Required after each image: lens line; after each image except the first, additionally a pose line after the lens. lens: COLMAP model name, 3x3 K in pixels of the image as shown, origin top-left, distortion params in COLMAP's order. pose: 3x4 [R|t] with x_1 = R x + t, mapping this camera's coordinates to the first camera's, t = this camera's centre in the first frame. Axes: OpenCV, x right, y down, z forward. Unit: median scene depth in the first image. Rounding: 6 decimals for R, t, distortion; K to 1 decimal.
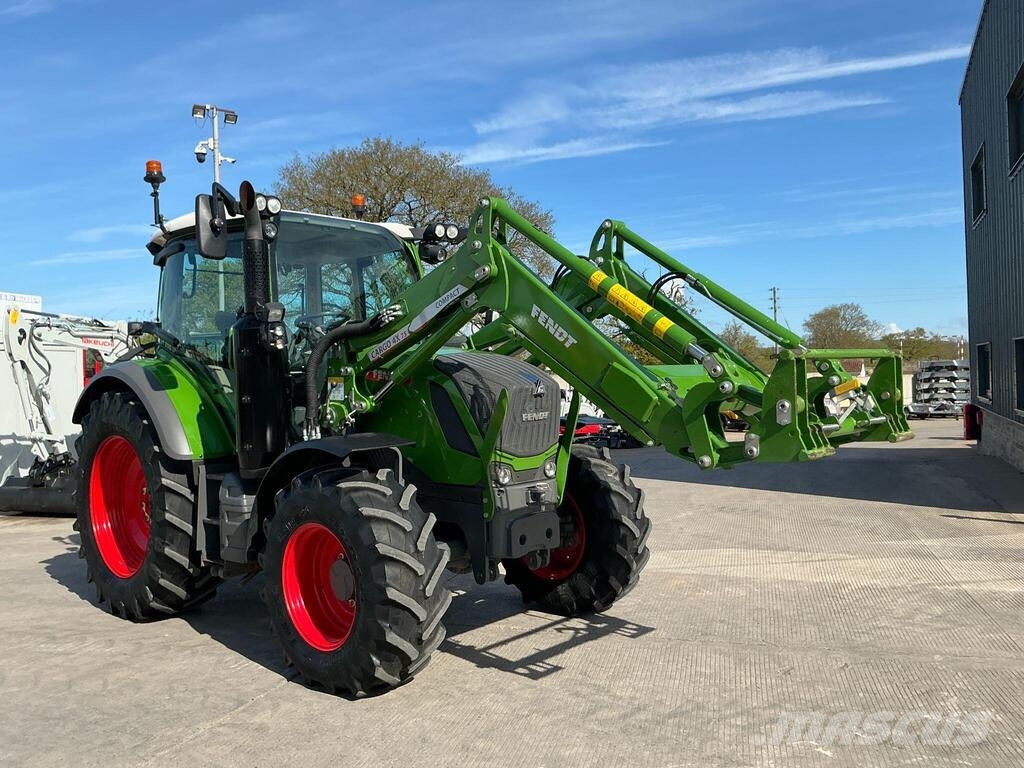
lens RADIAL K [[845.6, 0, 512.0], [0, 845.6, 384.0], [0, 0, 1]] dist [0.115528, -0.230735]
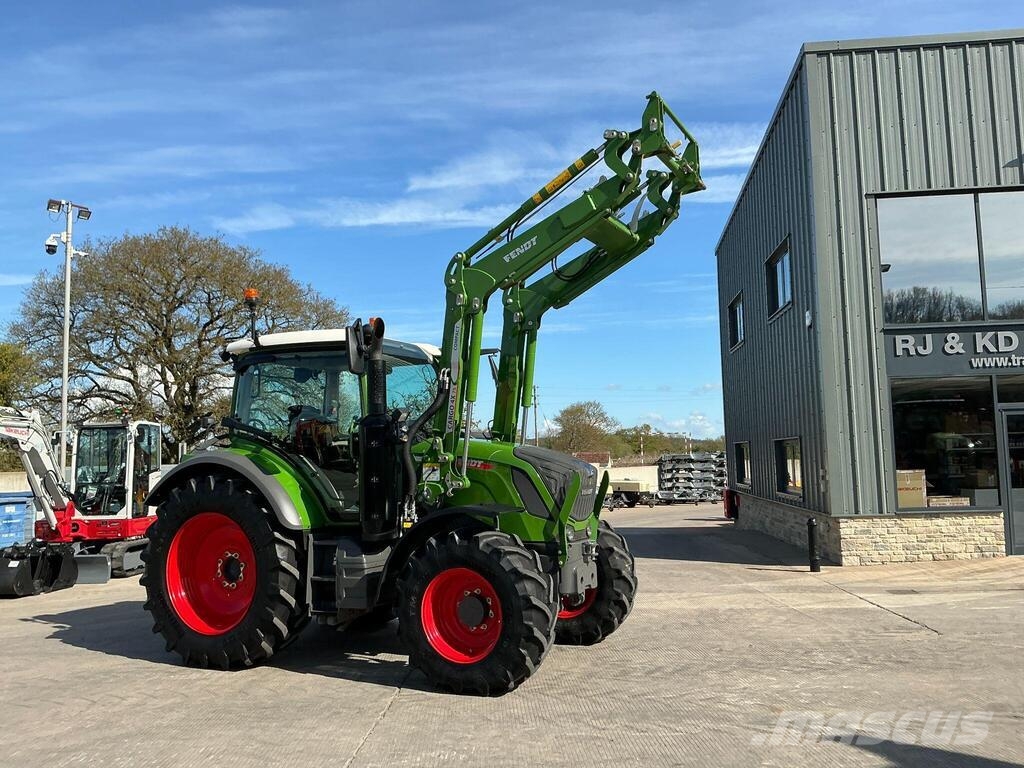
lens RADIAL K [[826.0, 0, 483.9], [0, 826.0, 384.3], [0, 0, 1]] dist [0.074837, -0.149953]
pose [[0.968547, 0.027172, 0.247344, -0.183894], [-0.000260, 0.994130, -0.108192, 0.003830], [-0.248832, 0.104724, 0.962868, -0.112892]]
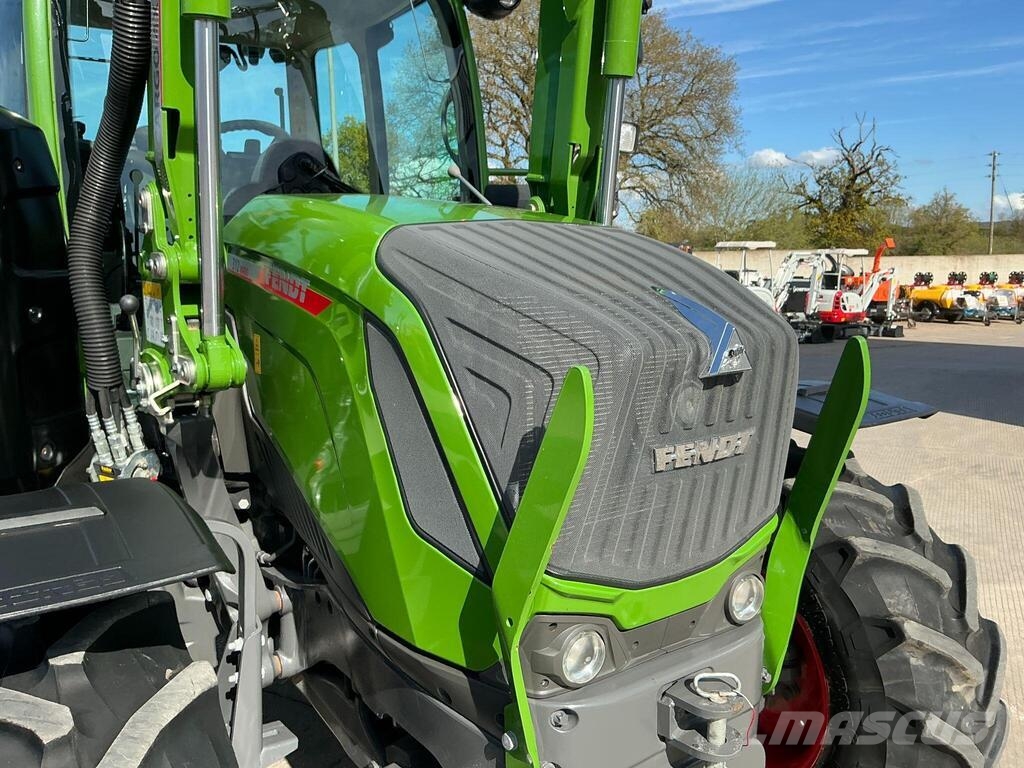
lens RADIAL K [[845.6, 0, 512.0], [0, 845.6, 384.0], [0, 0, 1]] dist [0.115528, -0.230735]
pose [[0.981484, 0.049139, -0.185133, 0.006209], [-0.021106, 0.988392, 0.150453, -0.009211], [0.190377, -0.143760, 0.971128, 0.275497]]
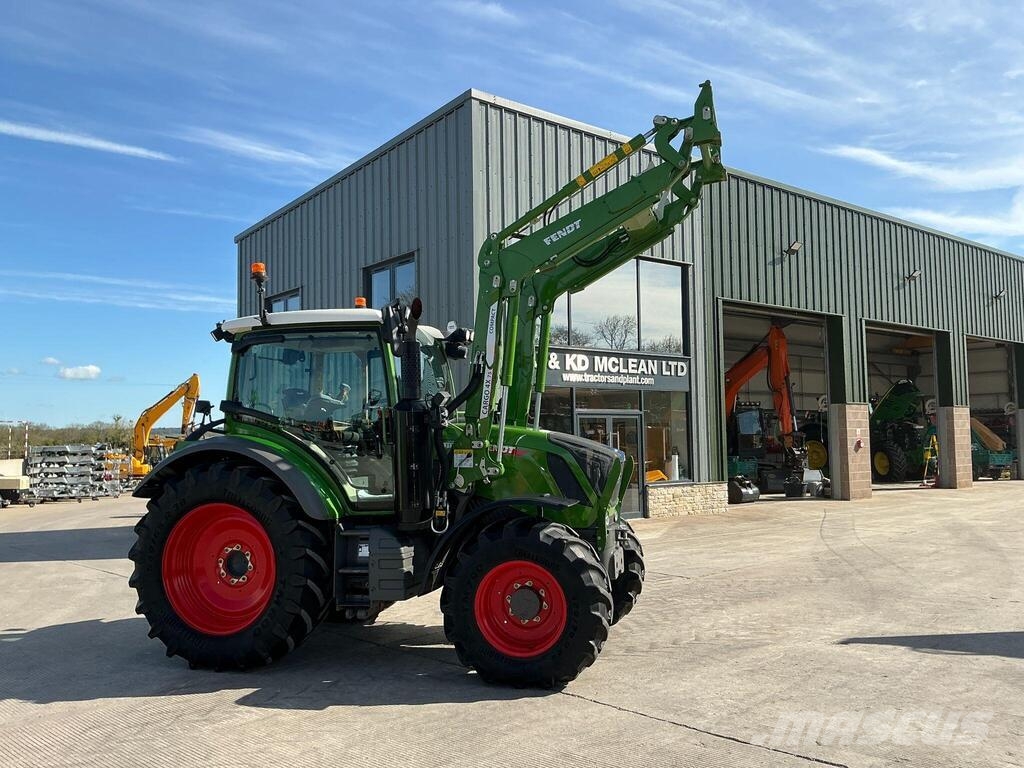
lens RADIAL K [[845.6, 0, 512.0], [0, 845.6, 384.0], [0, 0, 1]] dist [0.115528, -0.230735]
pose [[0.496461, 0.073260, 0.864962, -0.563934], [0.012537, 0.995723, -0.091530, -0.000138], [-0.867968, 0.056285, 0.493419, 0.126714]]
